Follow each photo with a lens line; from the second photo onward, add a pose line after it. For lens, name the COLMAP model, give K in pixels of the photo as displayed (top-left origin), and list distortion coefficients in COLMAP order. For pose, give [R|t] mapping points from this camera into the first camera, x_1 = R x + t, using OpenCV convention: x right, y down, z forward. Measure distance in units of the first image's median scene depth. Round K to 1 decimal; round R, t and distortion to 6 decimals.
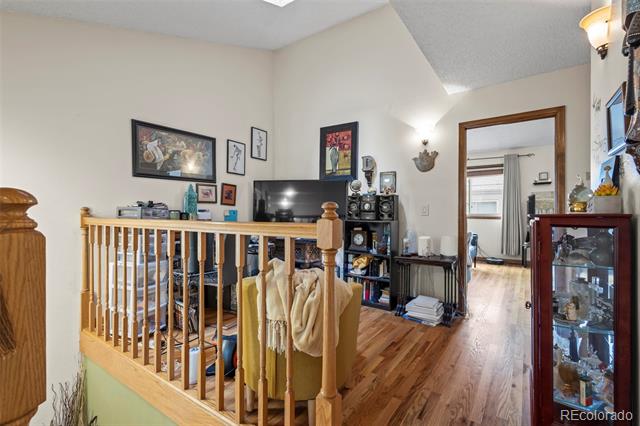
lens RADIAL K [[296.3, 0, 319.6], [0, 296.3, 212.0], [0, 0, 1]] dist [-0.000704, -0.000125]
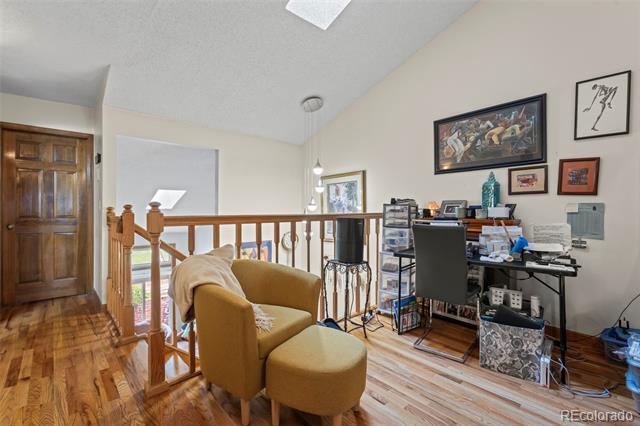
lens RADIAL K [[296.3, 0, 319.9], [0, 296.3, 212.9], [0, 0, 1]] dist [-0.000704, -0.000125]
pose [[-0.233210, 0.003576, -0.972420, 0.415120], [0.001729, 0.999993, 0.003263, 0.010888], [0.972425, -0.000920, -0.233214, 0.697984]]
